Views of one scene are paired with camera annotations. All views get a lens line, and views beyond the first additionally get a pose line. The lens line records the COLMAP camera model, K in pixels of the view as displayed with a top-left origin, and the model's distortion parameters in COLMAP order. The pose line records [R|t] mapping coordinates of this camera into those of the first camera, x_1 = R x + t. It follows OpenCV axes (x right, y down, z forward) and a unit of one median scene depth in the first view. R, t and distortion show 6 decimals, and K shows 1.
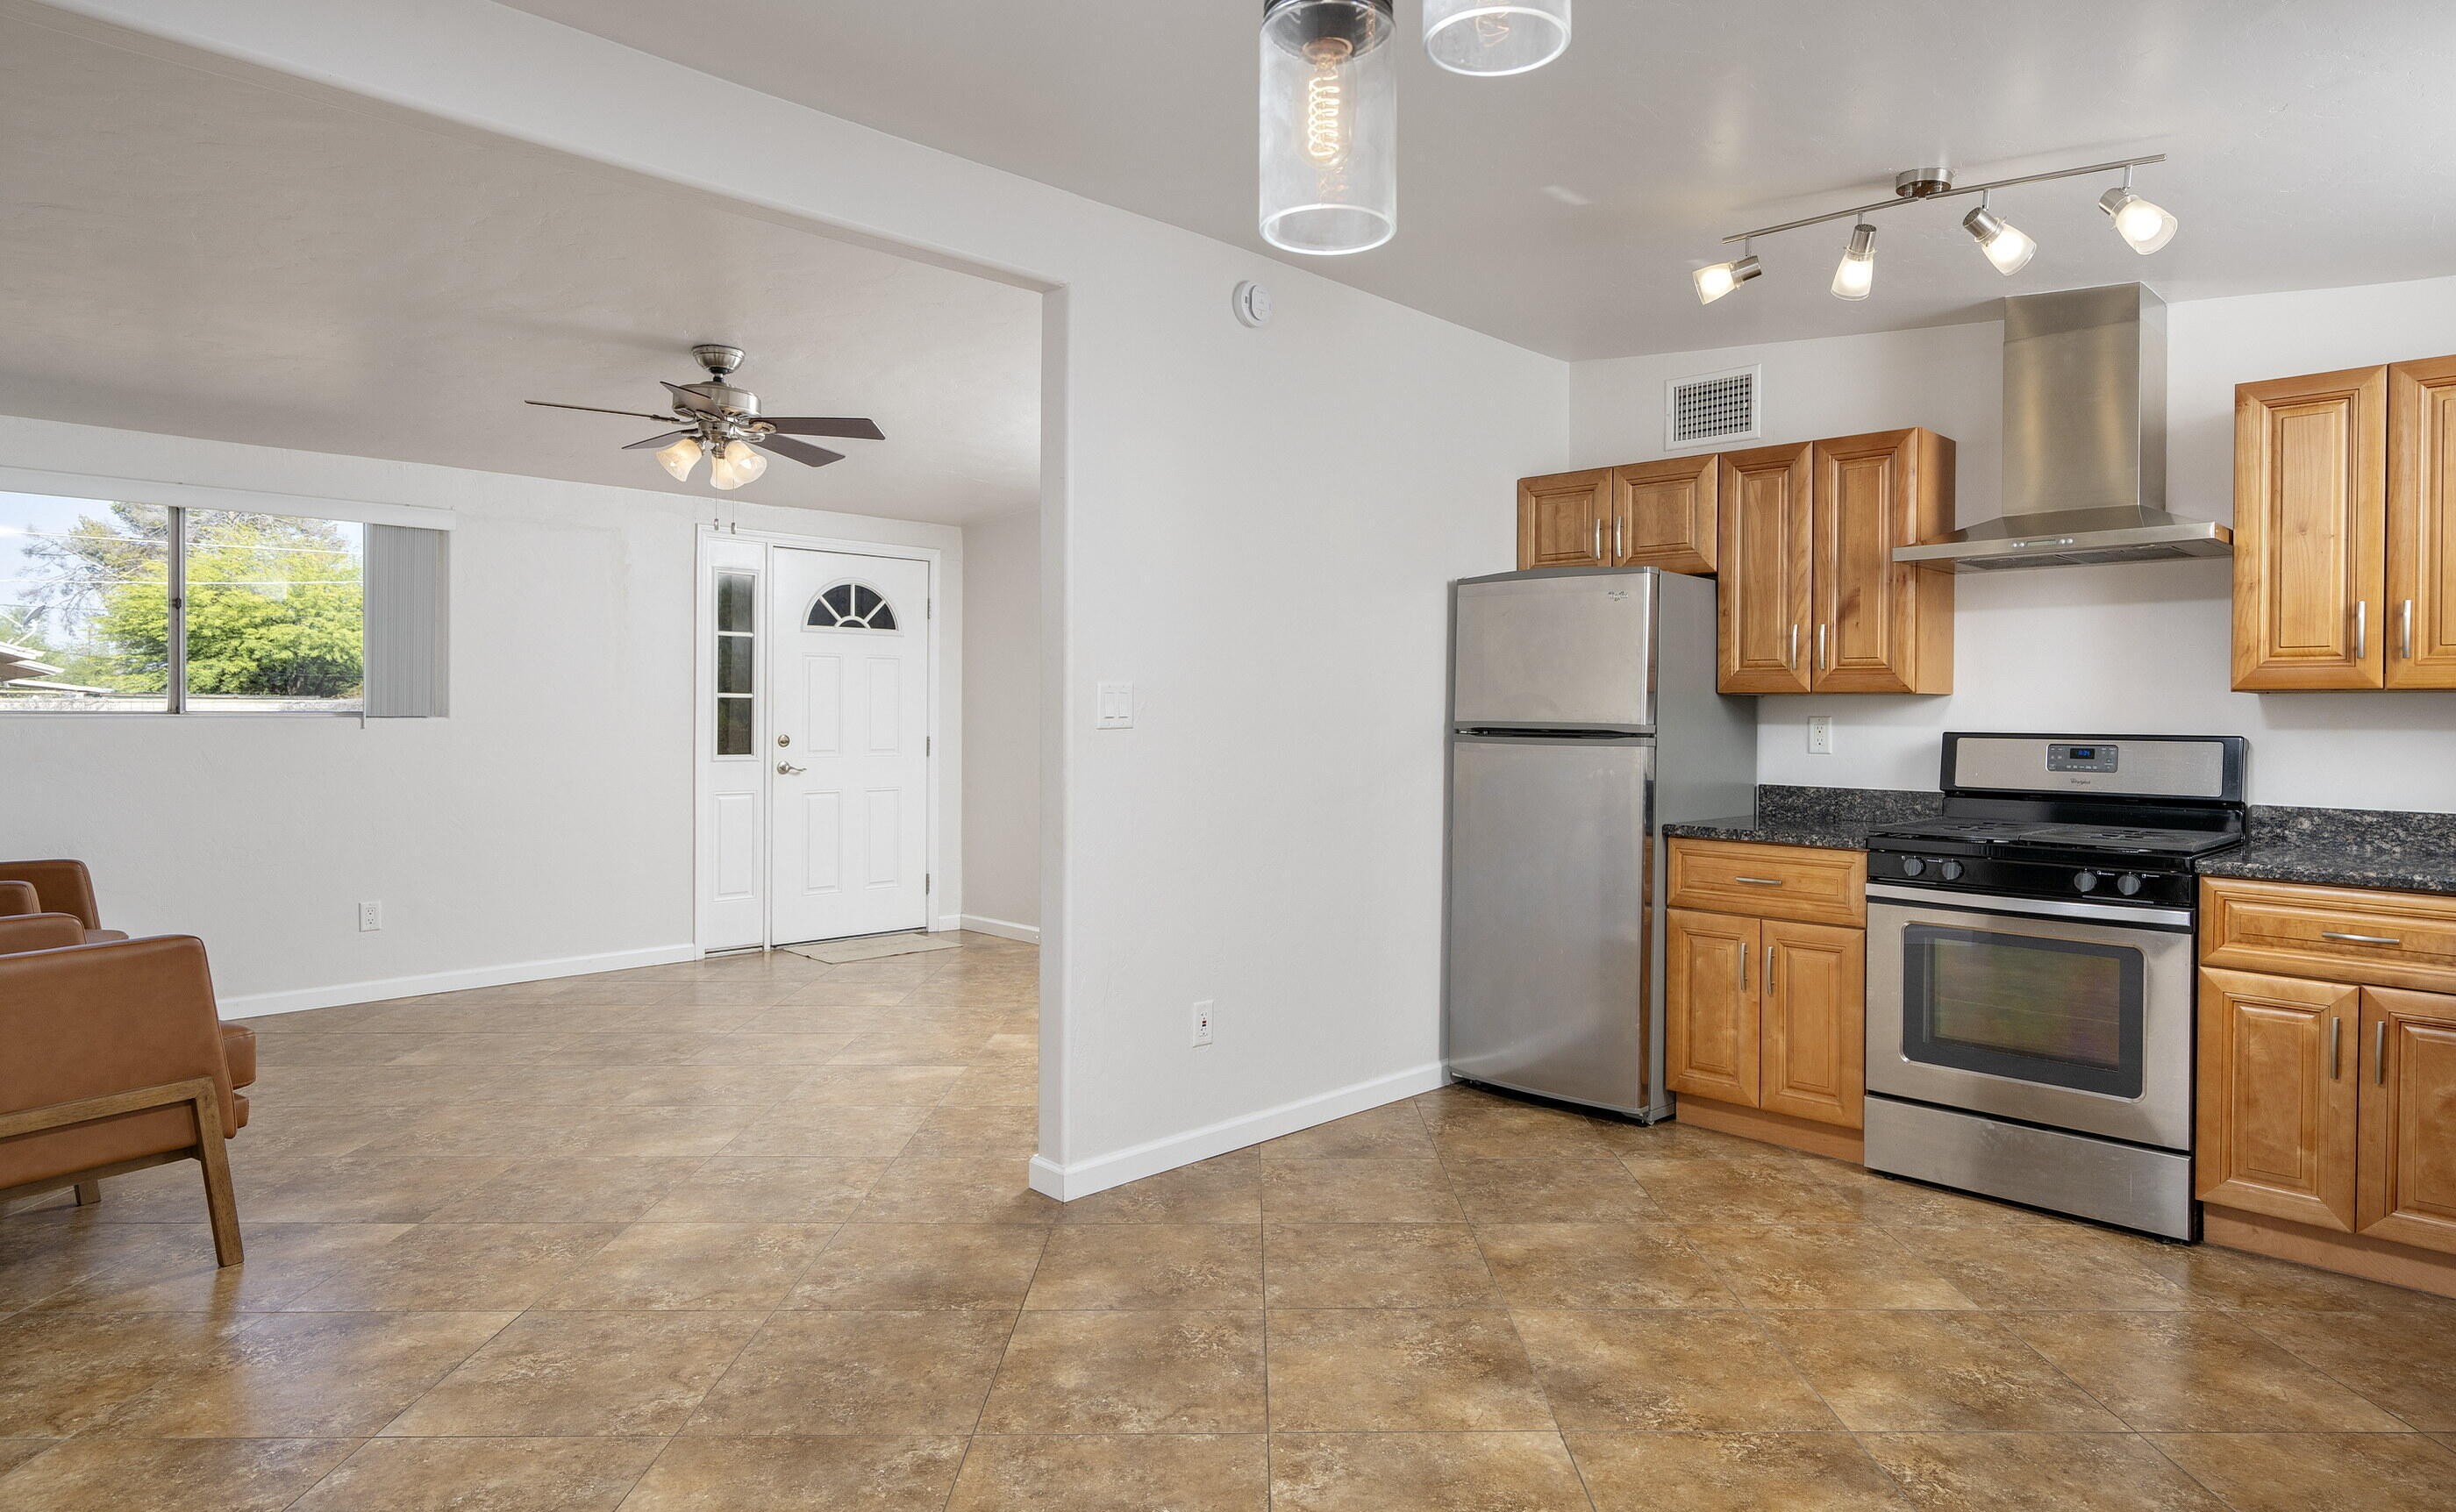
lens RADIAL K [[1436.4, 0, 1324.8], [0, 1436.4, 704.8], [0, 0, 1]] dist [0.001873, 0.000475]
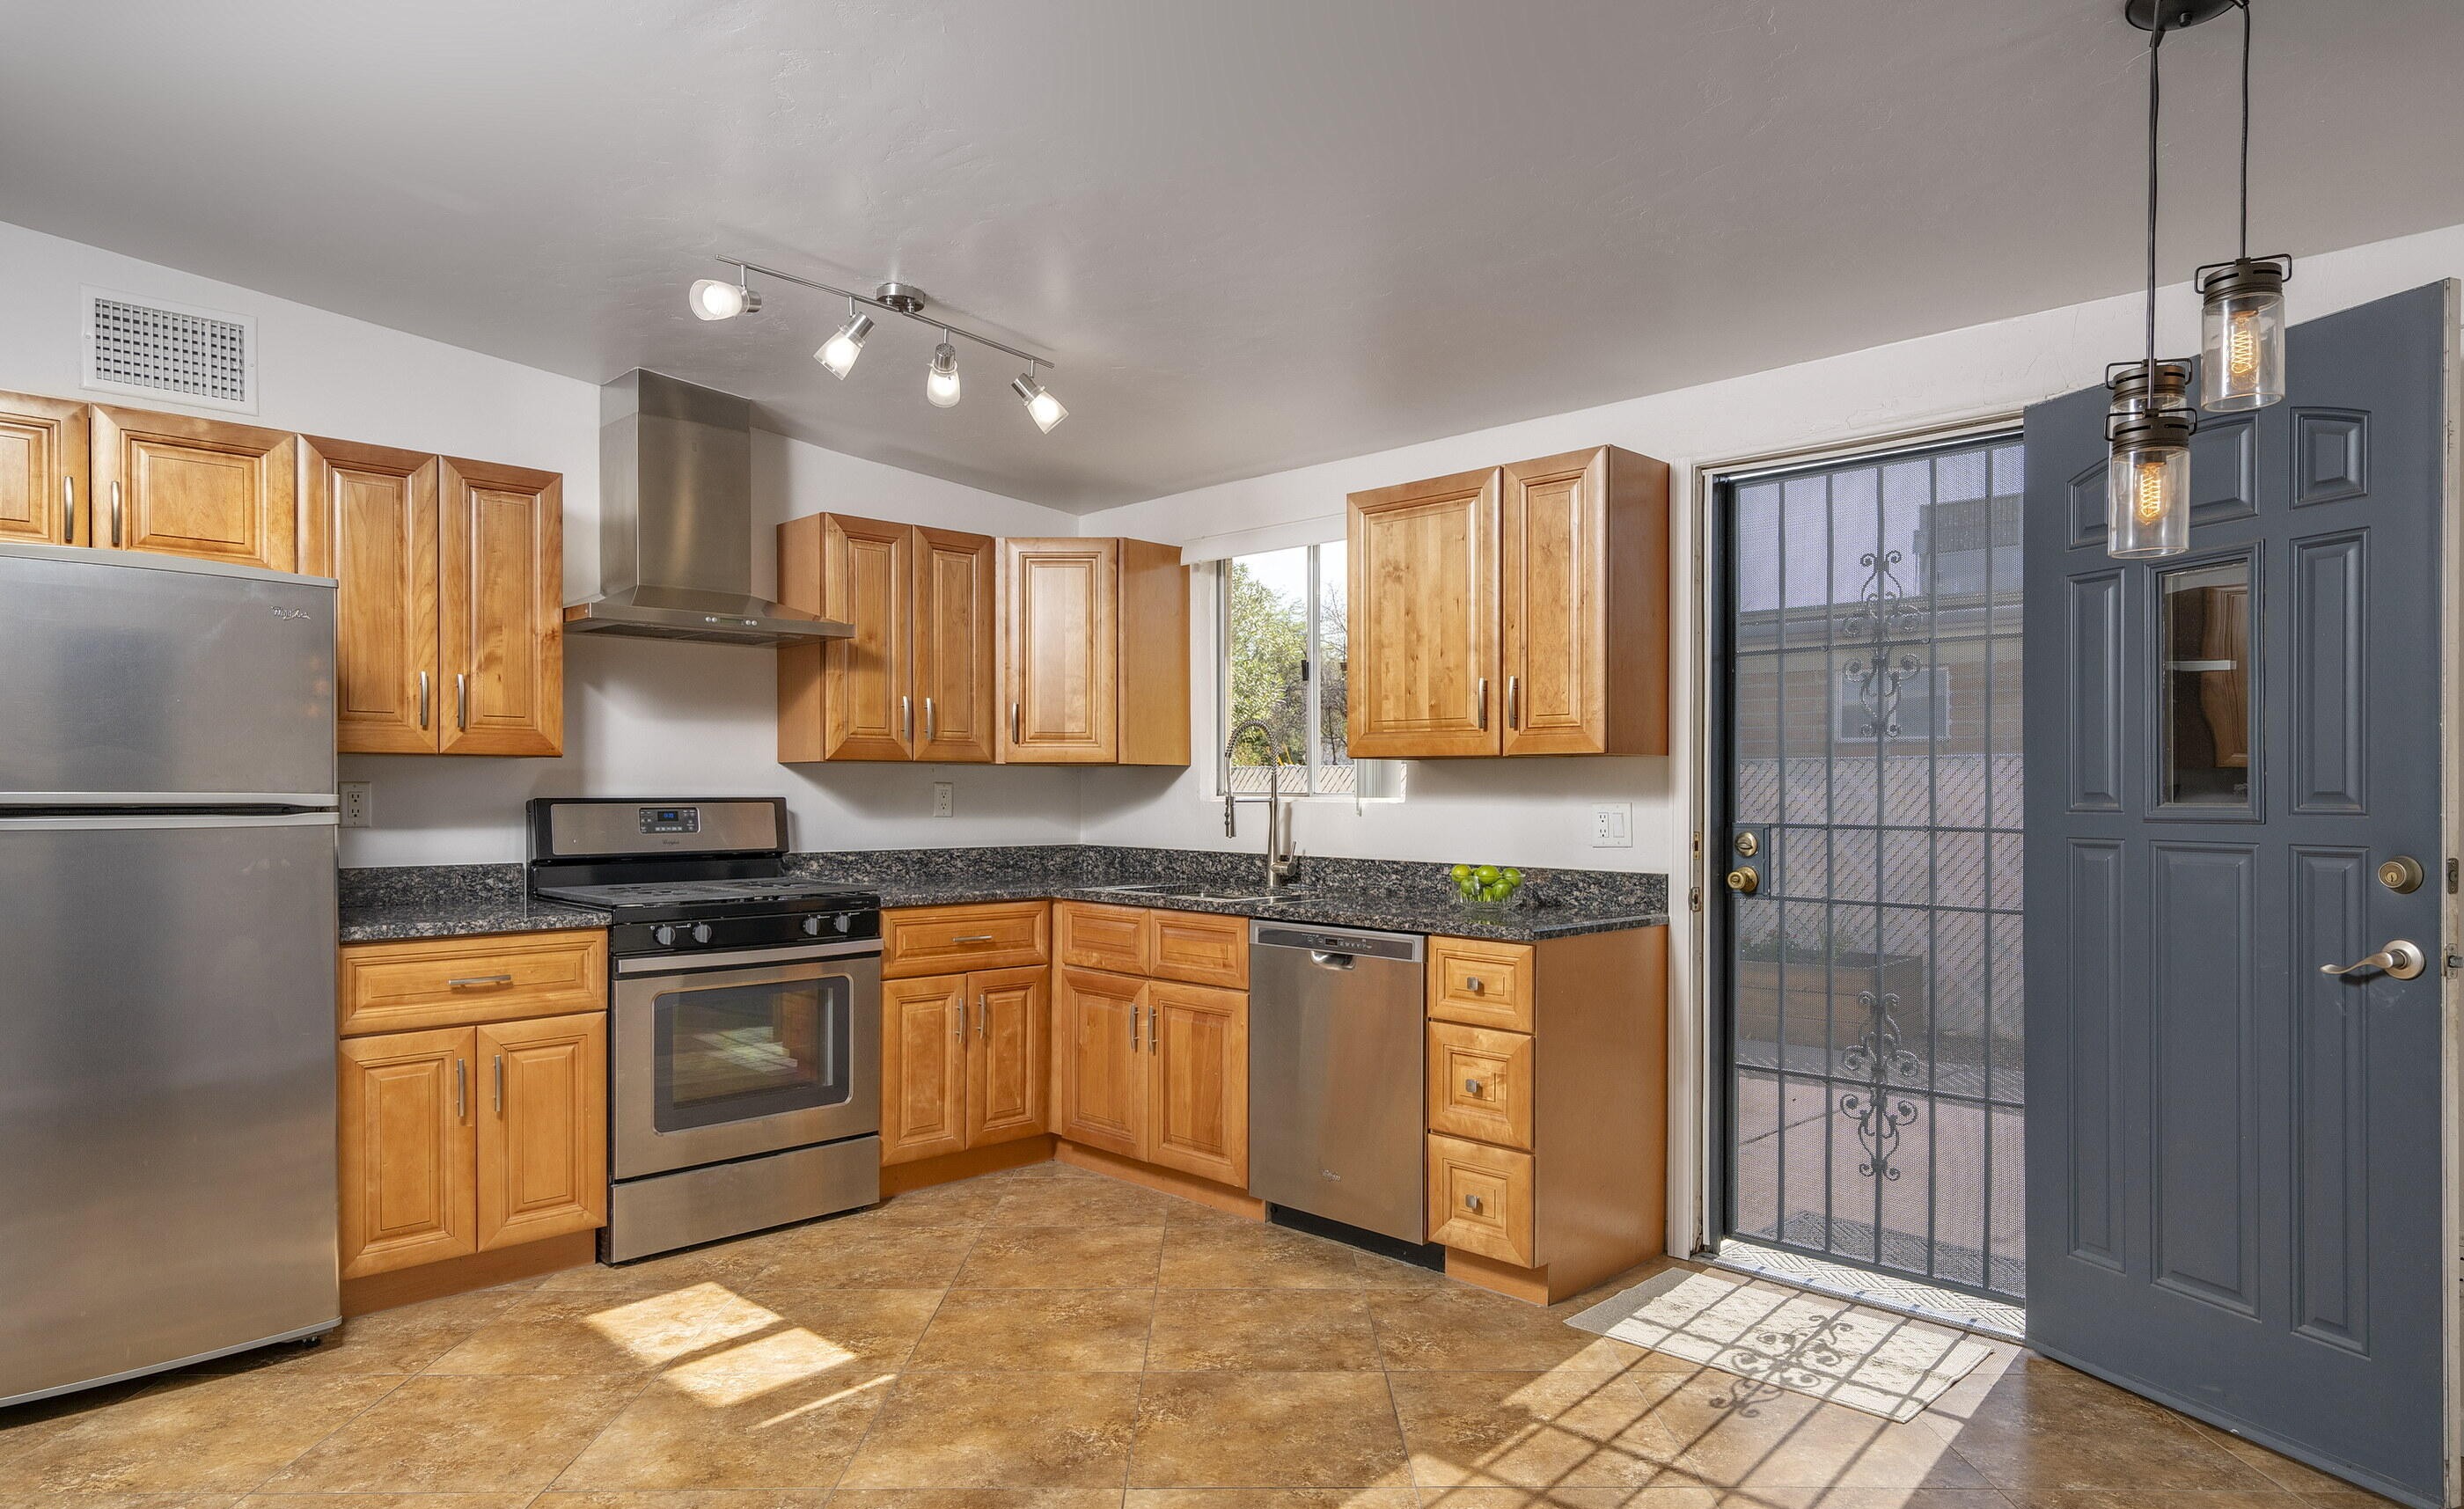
lens RADIAL K [[1408.4, 0, 1223.4], [0, 1408.4, 782.6], [0, 0, 1]] dist [0.000504, 0.000225]
pose [[0.044759, -0.005963, 0.998980, -0.535852], [-0.007378, 0.999953, 0.006299, -0.000859], [-0.998971, -0.007652, 0.044713, 0.576677]]
